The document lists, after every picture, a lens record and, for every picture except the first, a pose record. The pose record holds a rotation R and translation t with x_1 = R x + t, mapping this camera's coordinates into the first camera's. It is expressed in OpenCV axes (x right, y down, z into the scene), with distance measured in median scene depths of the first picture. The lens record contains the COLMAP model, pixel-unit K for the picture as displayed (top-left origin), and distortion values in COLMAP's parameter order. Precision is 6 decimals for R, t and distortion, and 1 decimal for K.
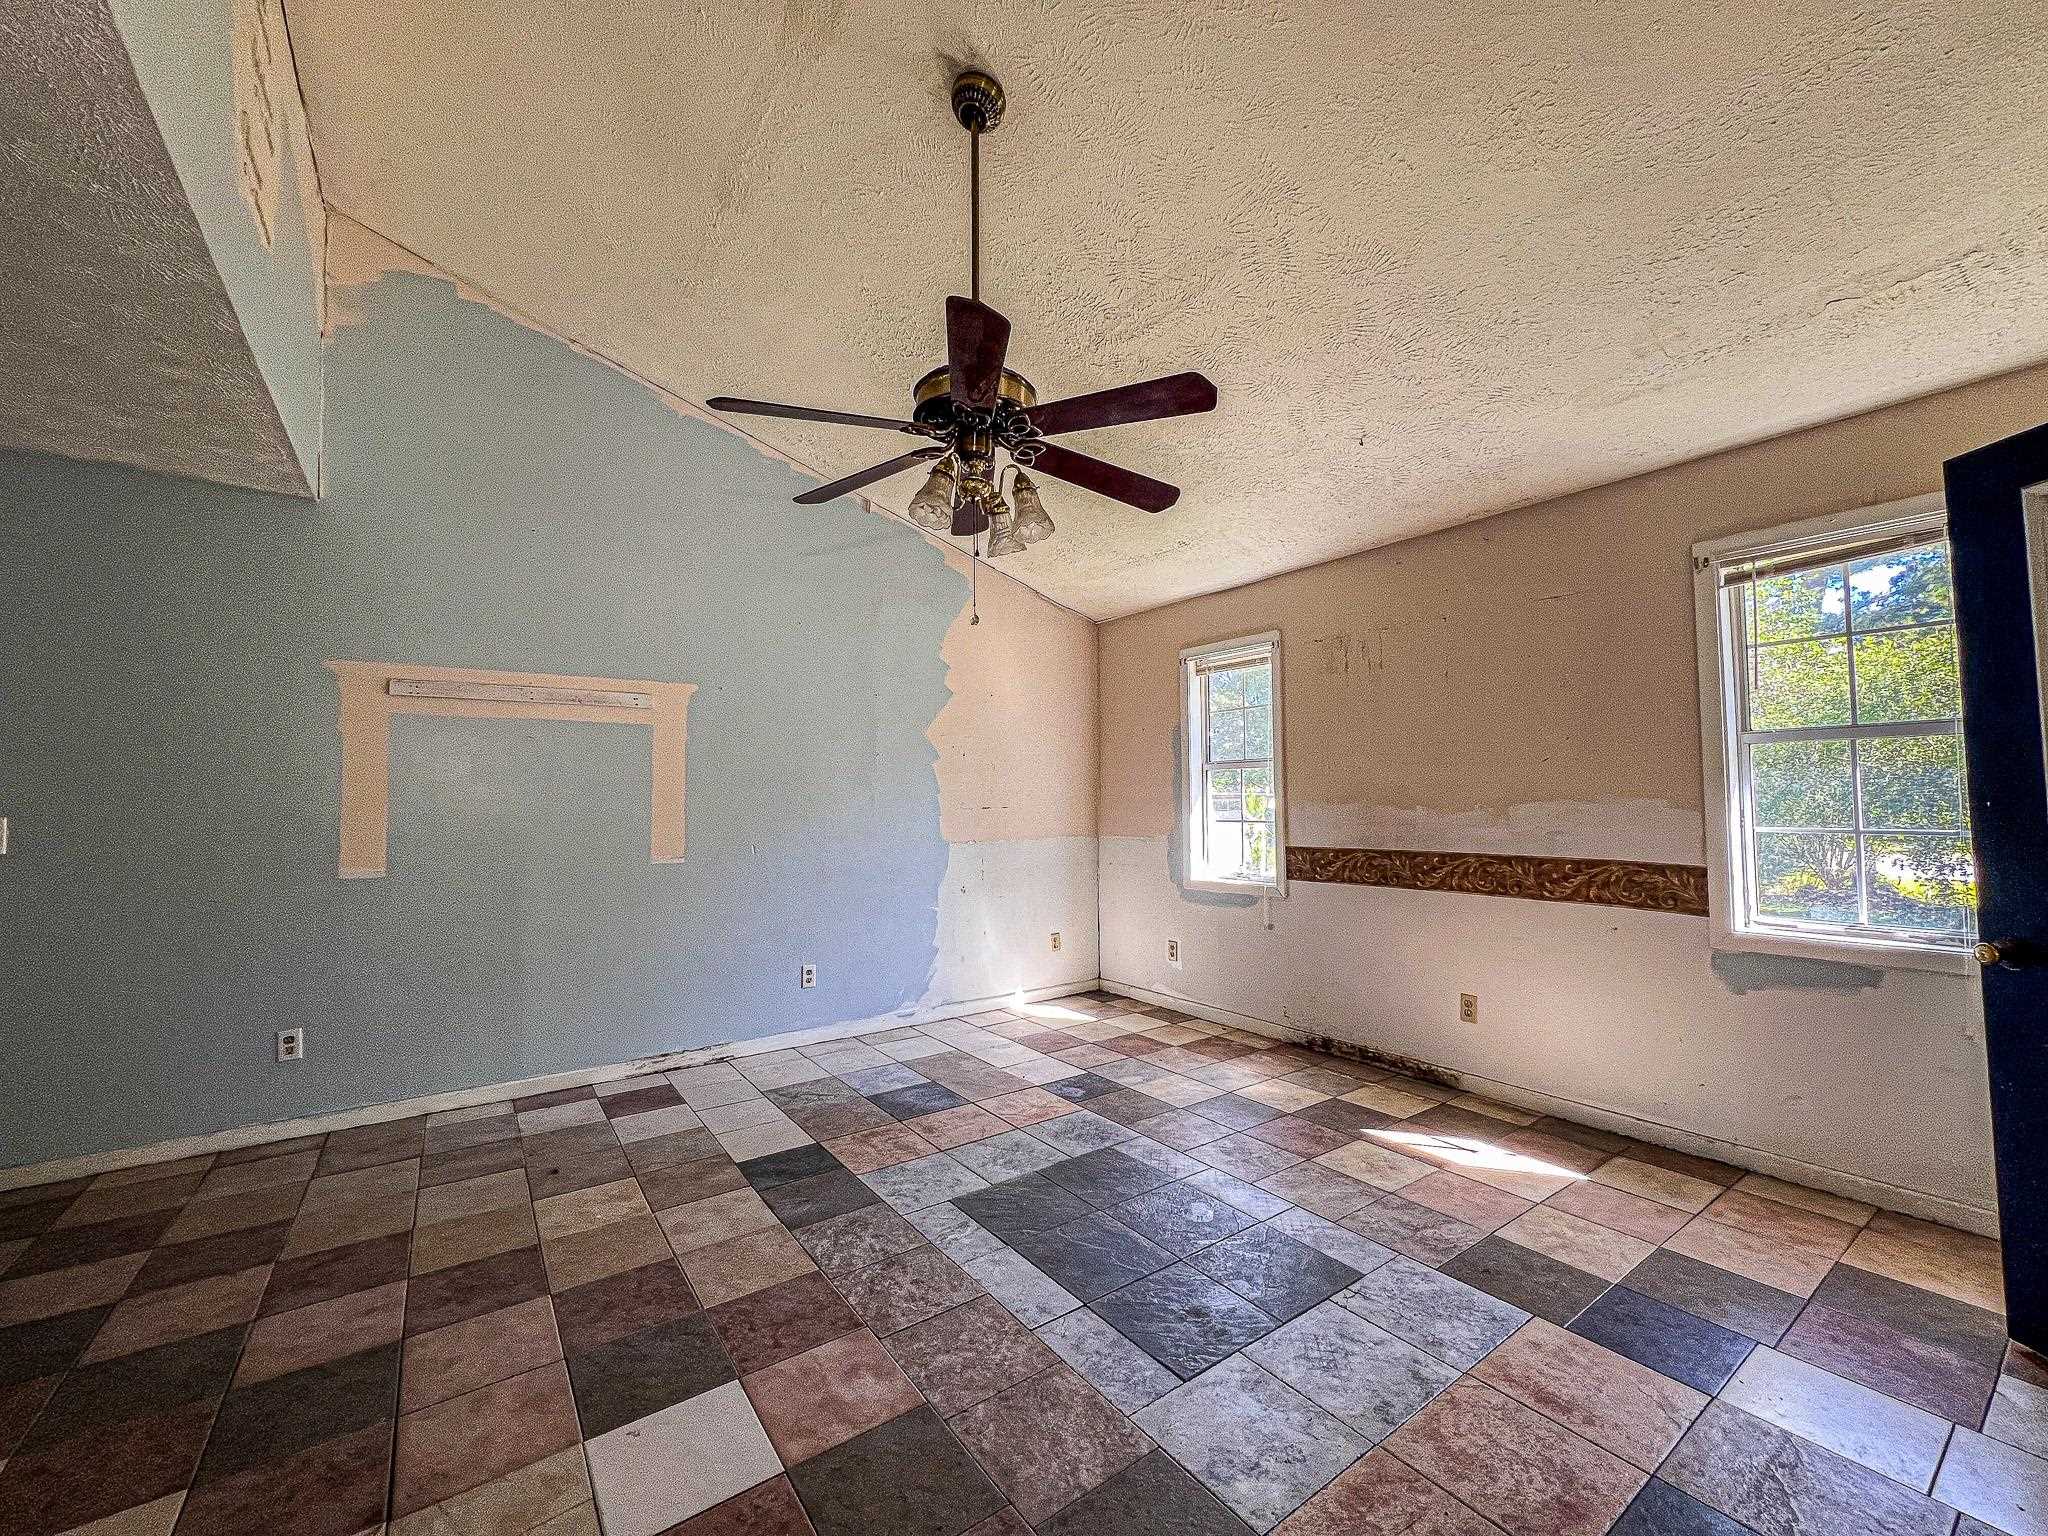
lens RADIAL K [[820.7, 0, 1017.6], [0, 820.7, 764.3], [0, 0, 1]] dist [-0.002712, 0.000665]
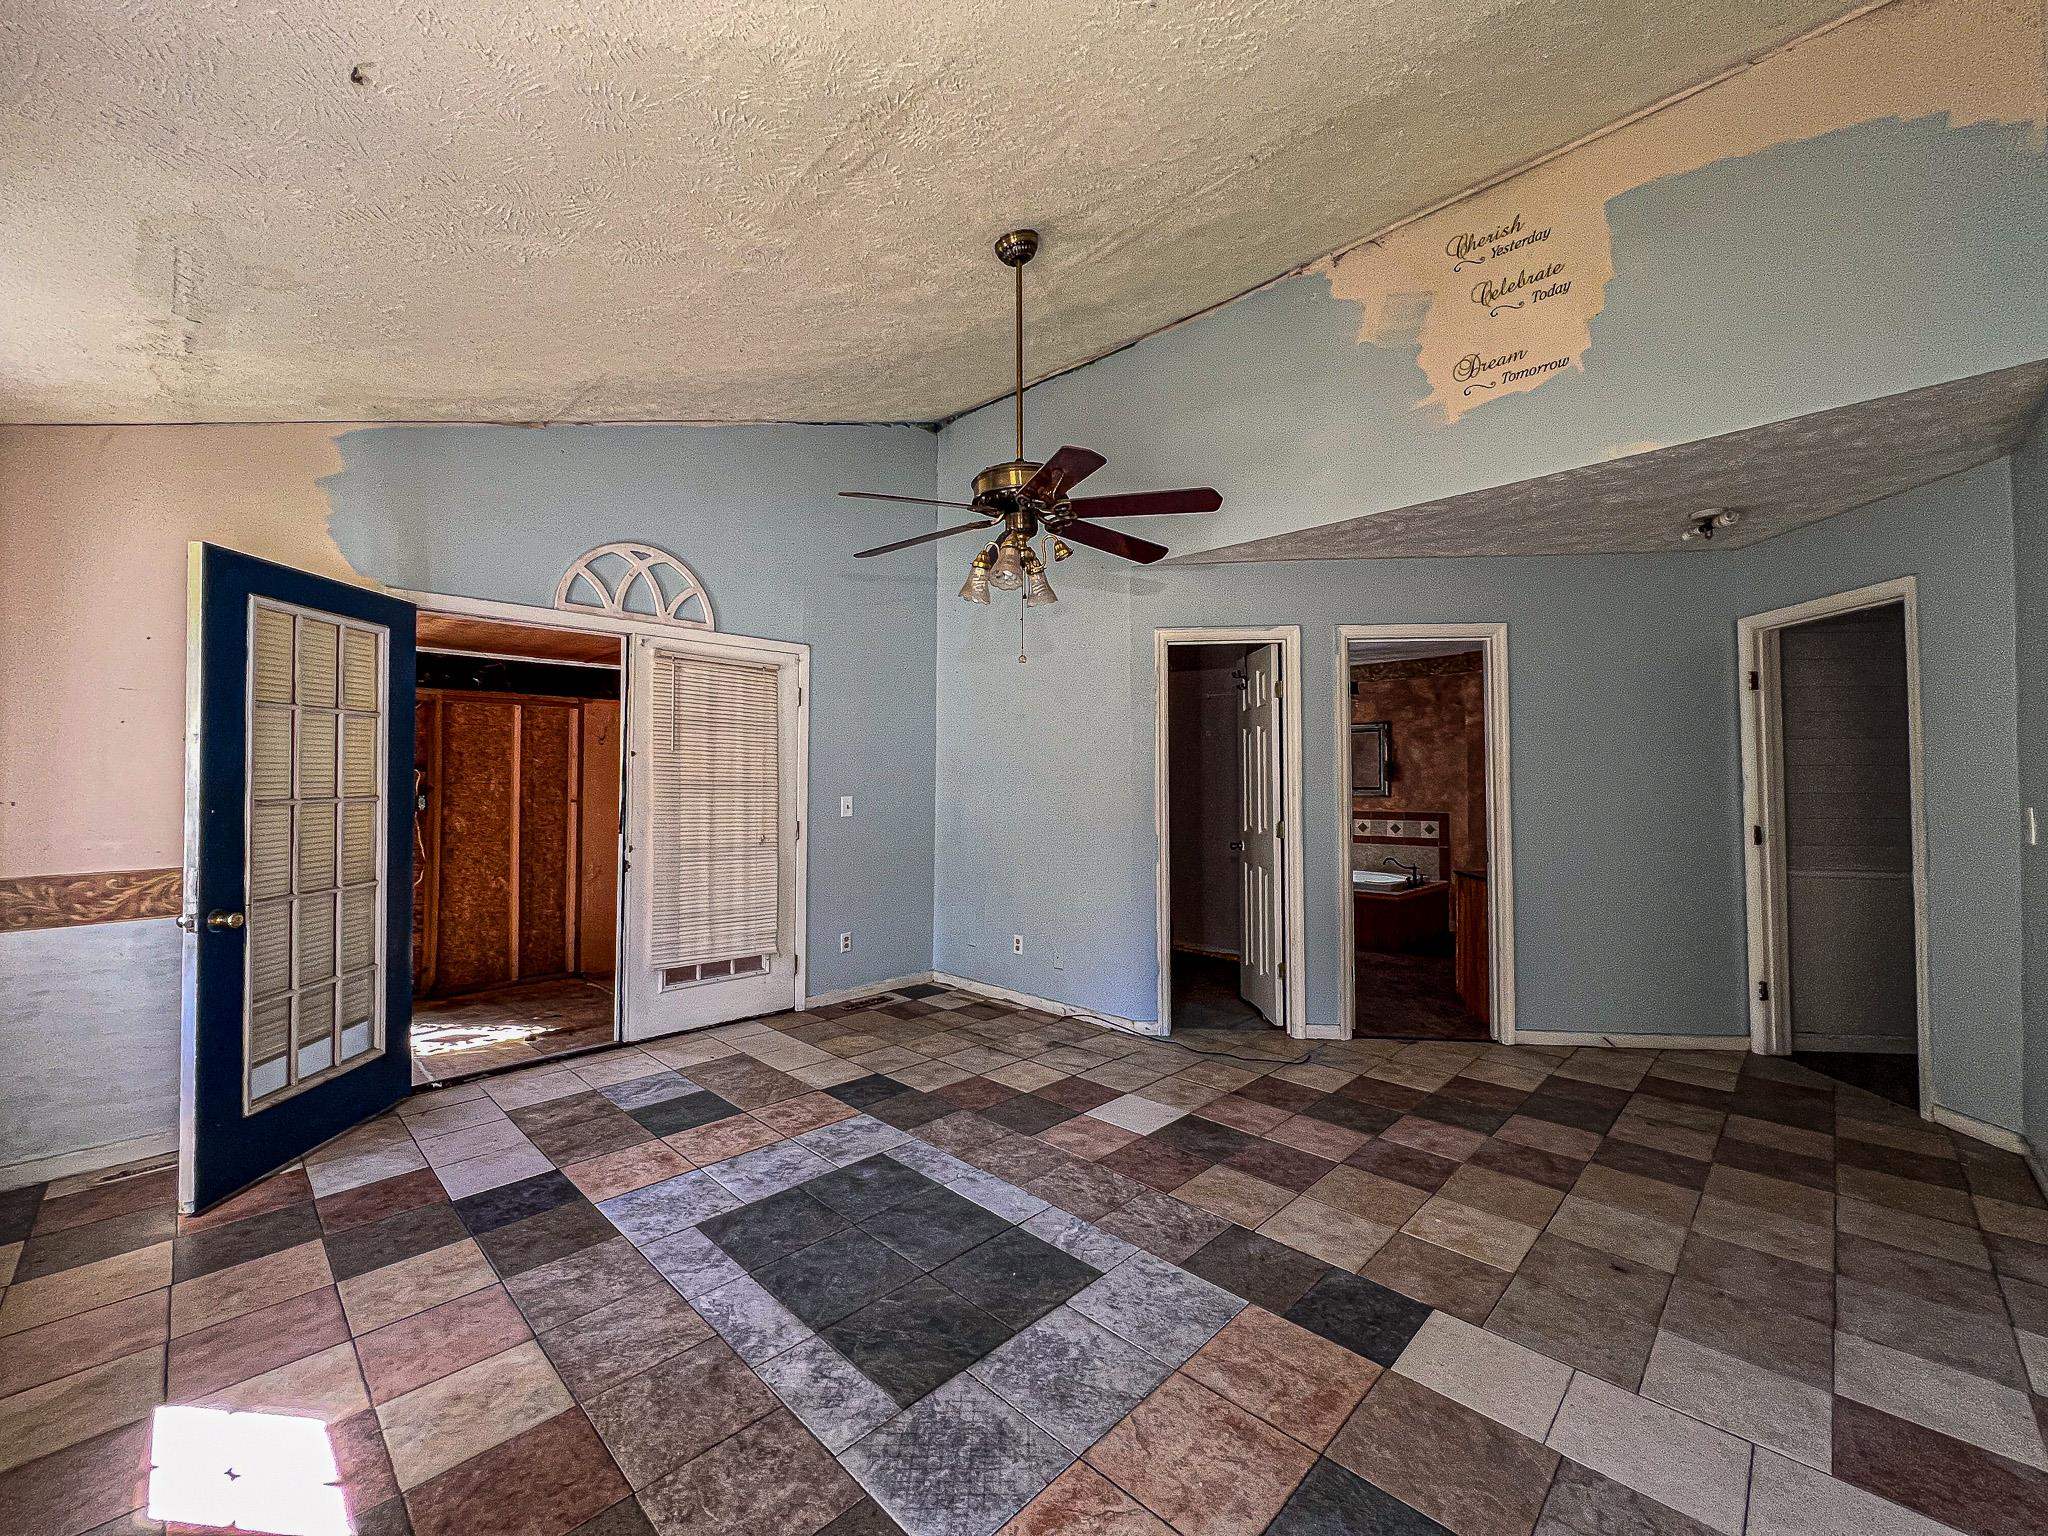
lens RADIAL K [[820.7, 0, 1017.6], [0, 820.7, 764.3], [0, 0, 1]] dist [-0.002712, 0.000665]
pose [[-0.983209, 0.004610, -0.182423, 0.140212], [0.017066, 0.997622, -0.066771, 0.053412], [0.181682, -0.068763, -0.980950, 1.649535]]
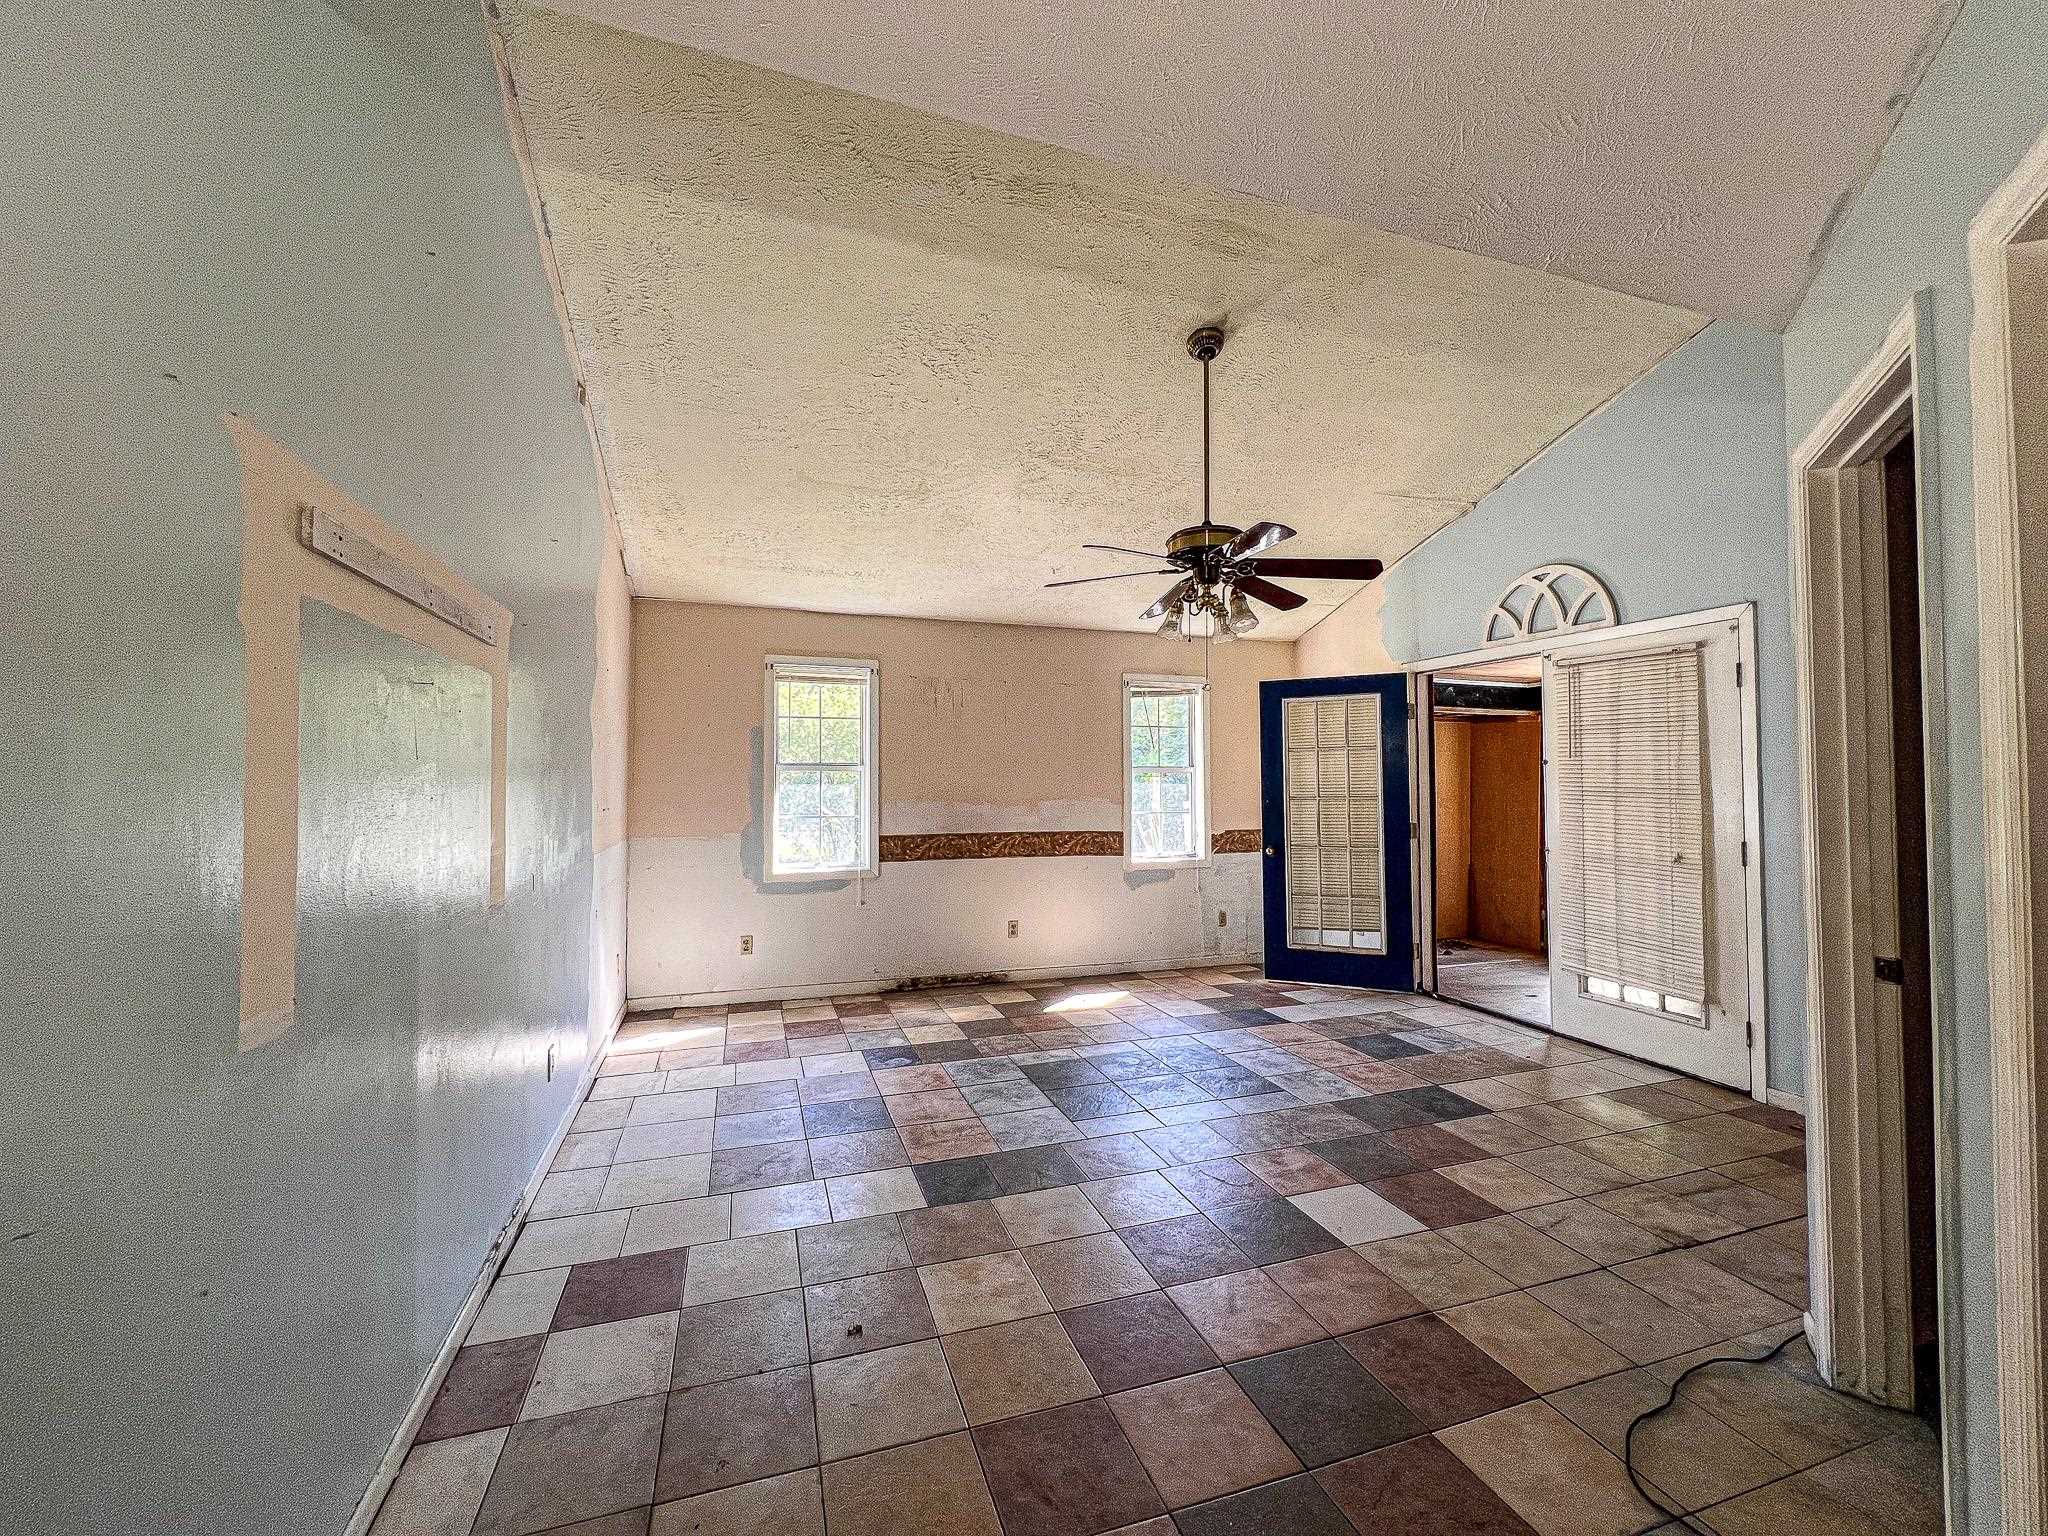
lens RADIAL K [[820.7, 0, 1017.6], [0, 820.7, 764.3], [0, 0, 1]] dist [-0.002712, 0.000665]
pose [[0.285778, 0.032466, 0.957746, -1.187837], [-0.046724, 0.998709, -0.019913, 0.010078], [-0.957156, -0.039058, 0.286926, 0.656415]]
